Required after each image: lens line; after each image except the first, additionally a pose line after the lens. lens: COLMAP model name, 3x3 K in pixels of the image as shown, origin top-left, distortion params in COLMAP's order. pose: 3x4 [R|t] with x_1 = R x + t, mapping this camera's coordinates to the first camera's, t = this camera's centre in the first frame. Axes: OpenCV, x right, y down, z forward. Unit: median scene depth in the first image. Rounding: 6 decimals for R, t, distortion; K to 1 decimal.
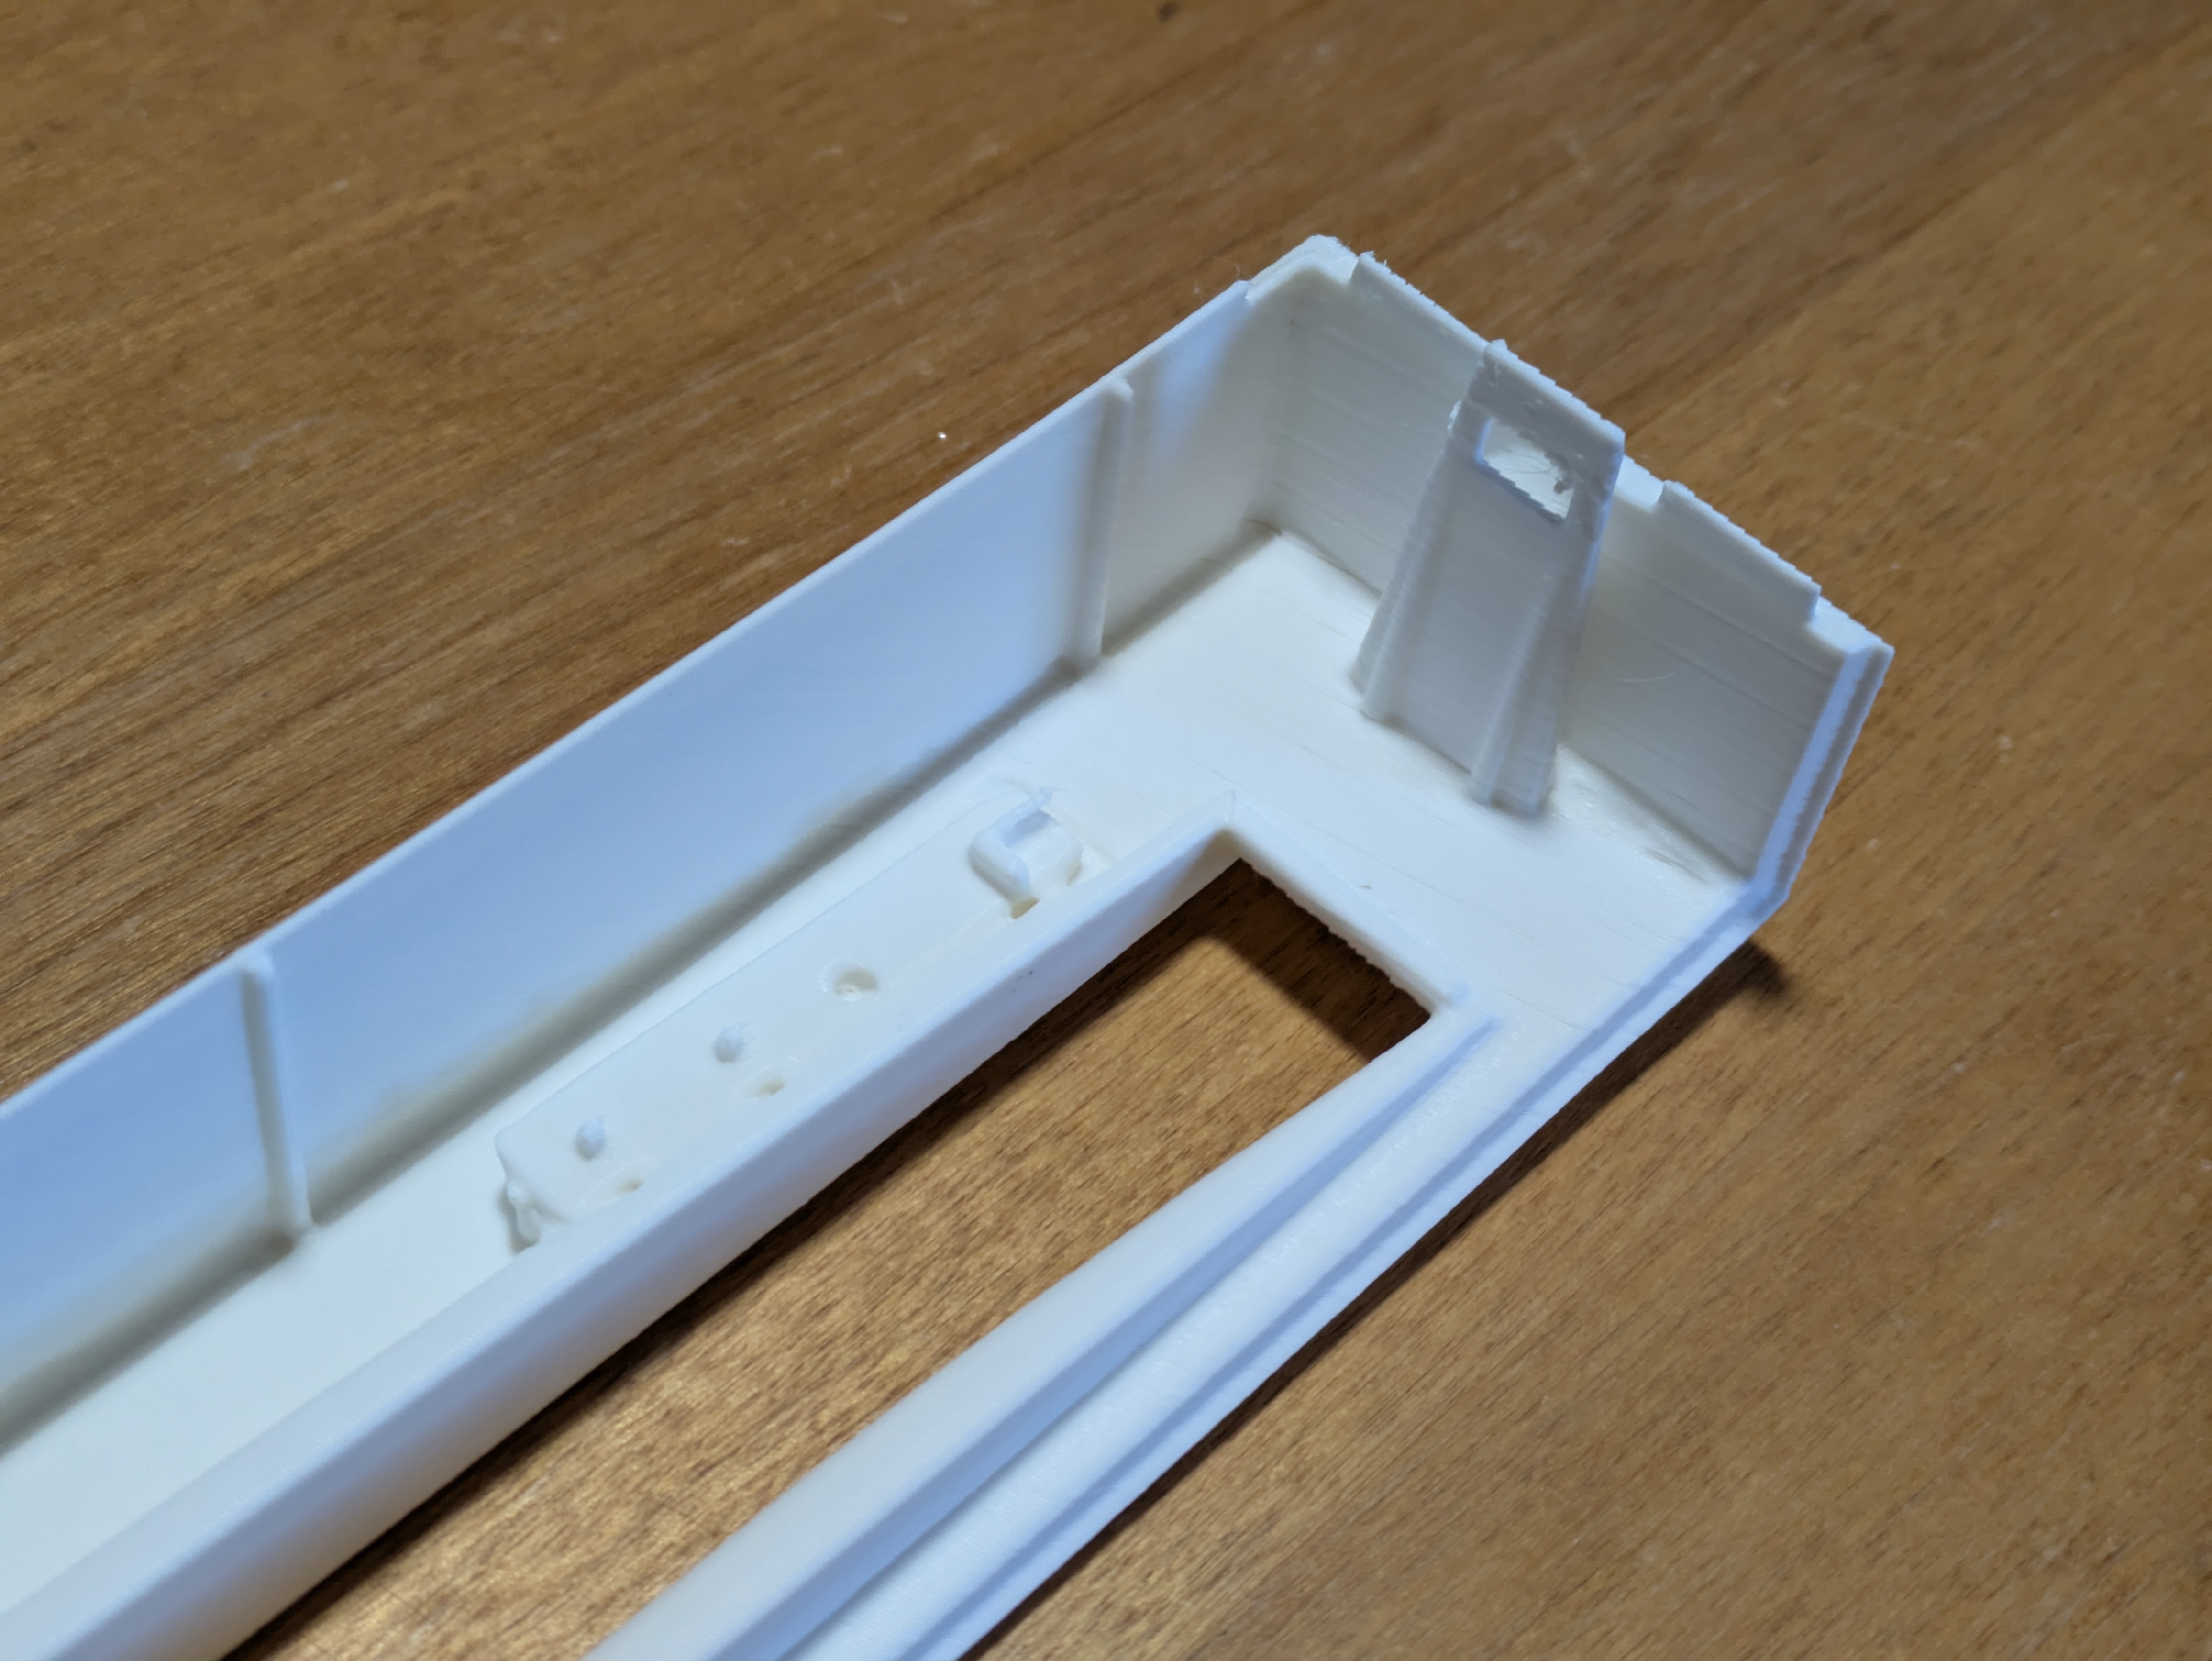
lens RADIAL K [[3316.3, 0, 1106.0], [0, 3316.3, 830.5], [0, 0, 1]] dist [0.021138, -0.065511]
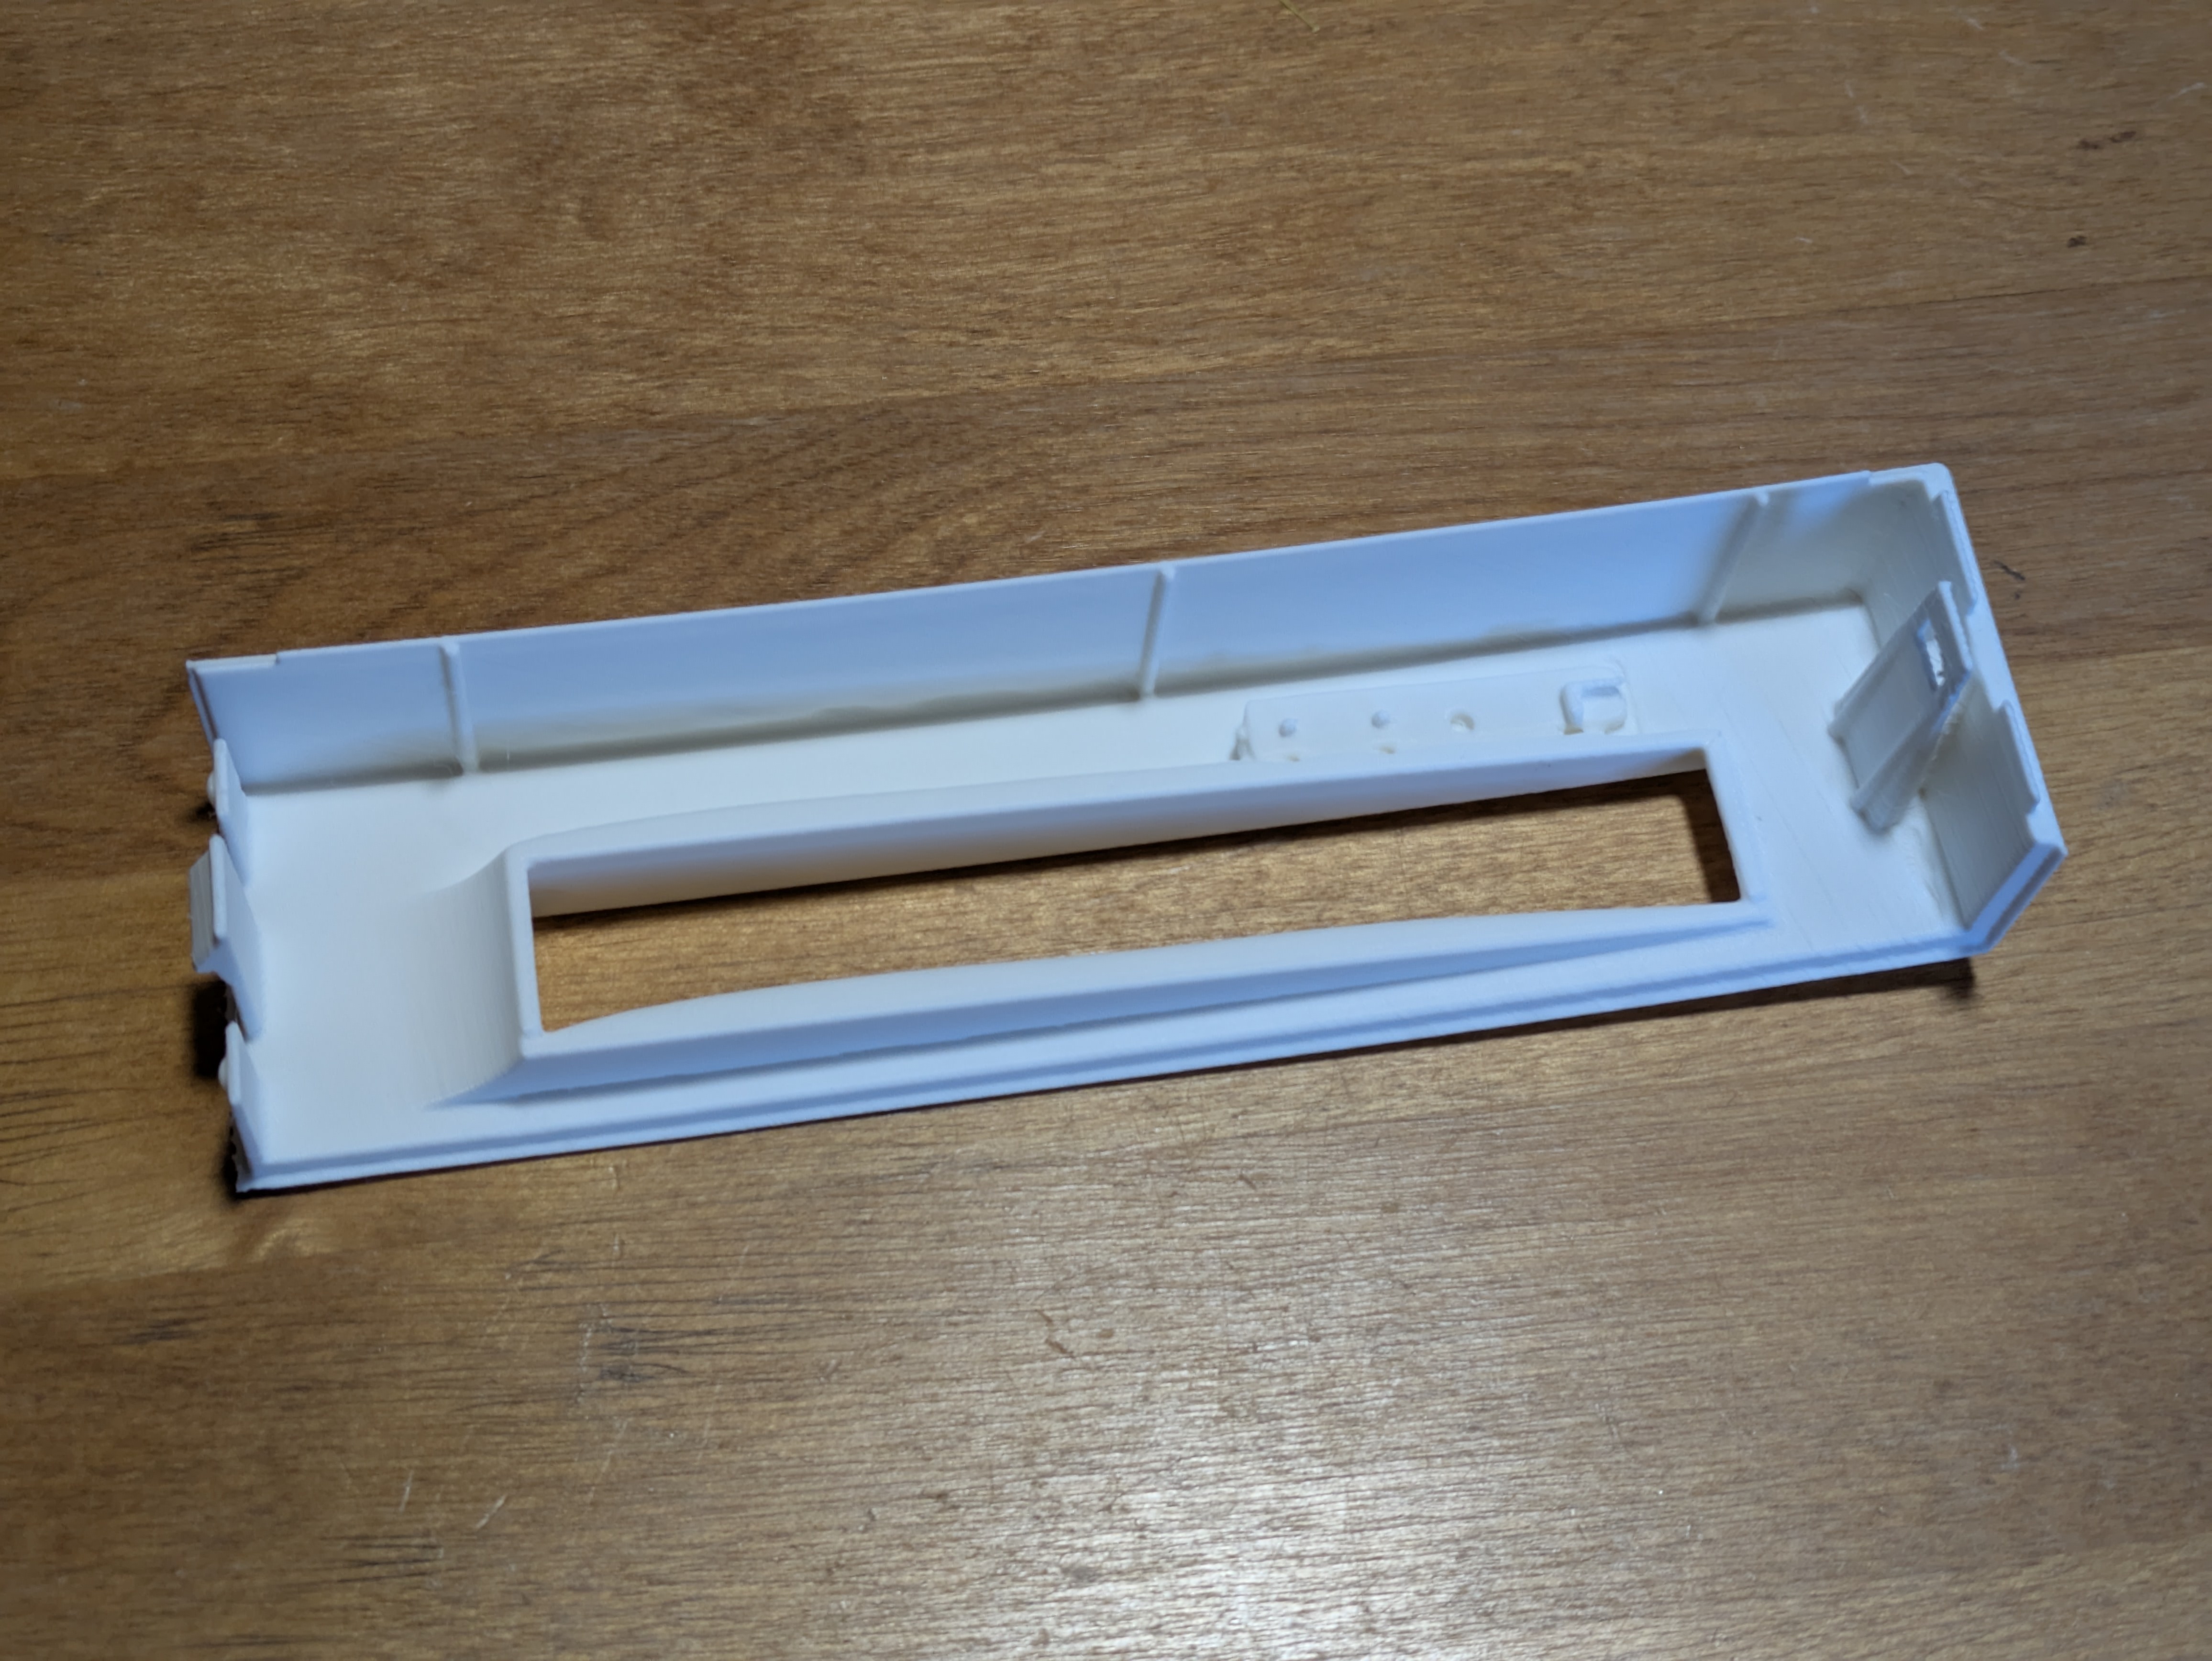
lens RADIAL K [[3362.8, 0, 1175.5], [0, 3362.8, 834.0], [0, 0, 1]] dist [0.017821, 0.064803]
pose [[0.808213, 0.506036, -0.301197, 0.360971], [-0.447995, 0.860304, 0.243263, -0.263015], [0.382221, -0.061674, 0.922010, -0.723264]]
